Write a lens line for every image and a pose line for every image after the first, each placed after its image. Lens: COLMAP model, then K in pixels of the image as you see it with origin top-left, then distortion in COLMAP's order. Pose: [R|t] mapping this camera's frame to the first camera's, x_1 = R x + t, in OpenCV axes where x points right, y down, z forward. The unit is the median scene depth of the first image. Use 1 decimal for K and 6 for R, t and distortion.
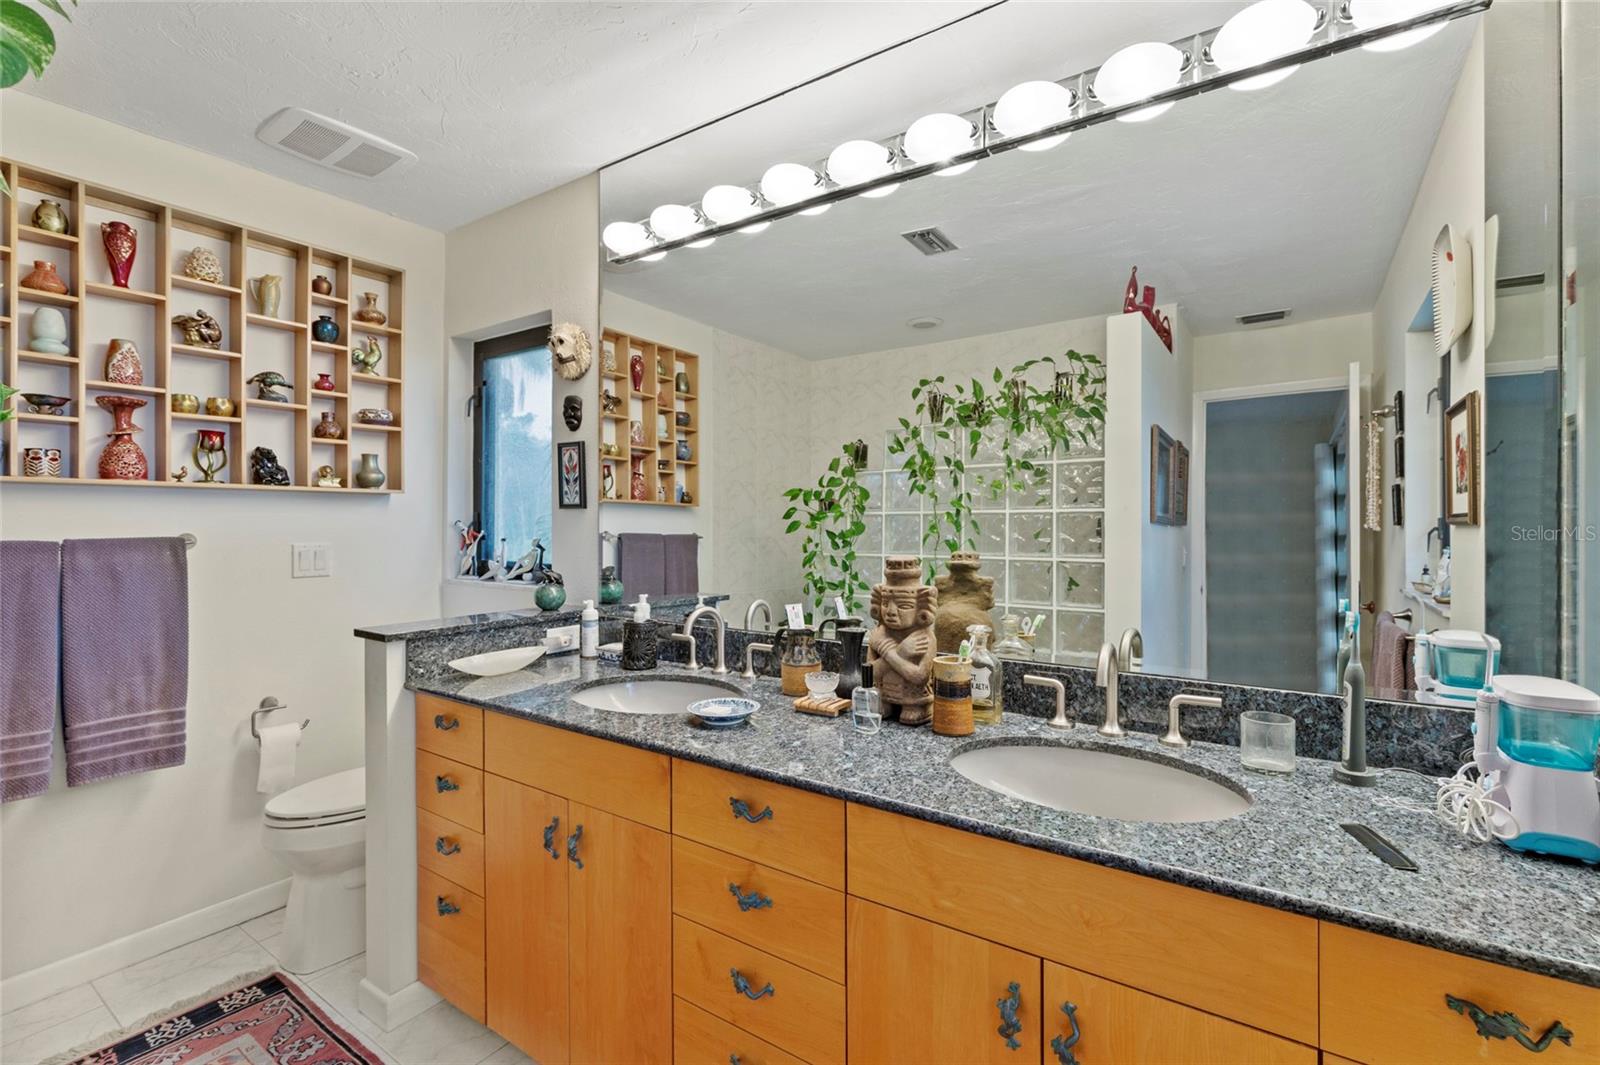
lens RADIAL K [[717.5, 0, 795.5], [0, 717.5, 523.6], [0, 0, 1]] dist [0.004960, -0.003692]
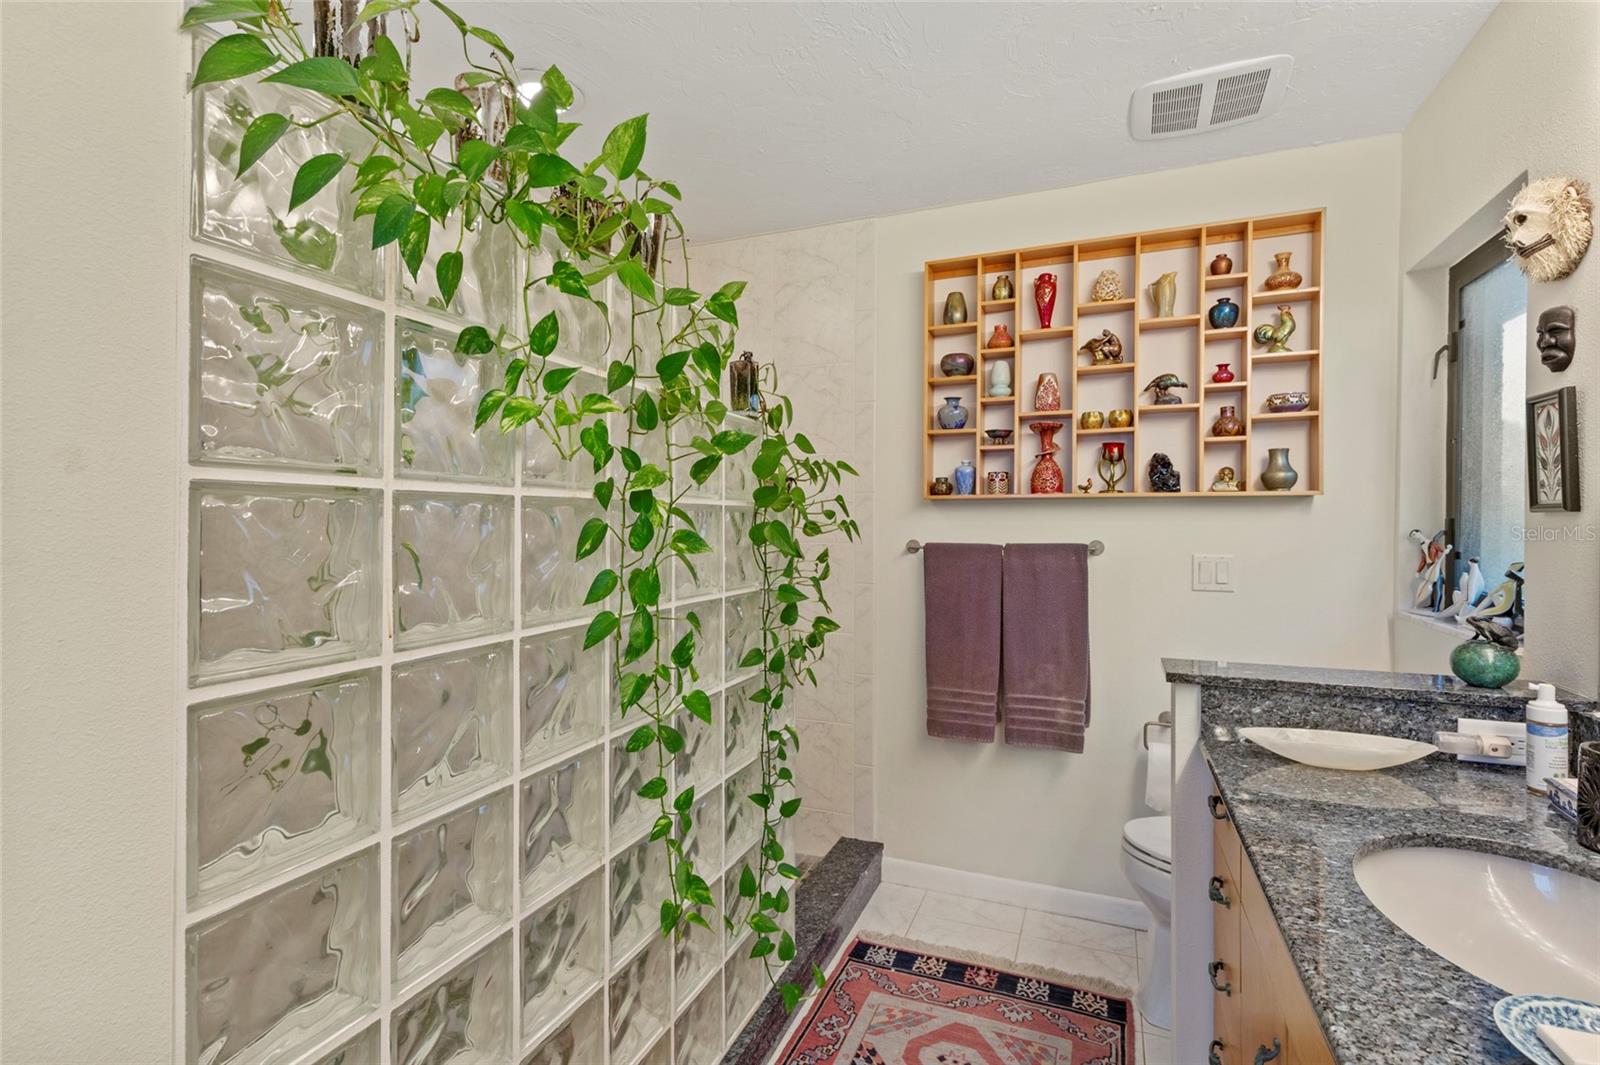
lens RADIAL K [[717.5, 0, 802.3], [0, 717.5, 526.5], [0, 0, 1]] dist [0.004960, -0.003692]
pose [[0.225469, 0.005343, -0.974236, 0.102319], [-0.004587, 0.999980, 0.004423, -0.010112], [0.974240, 0.003471, 0.225489, 0.325117]]
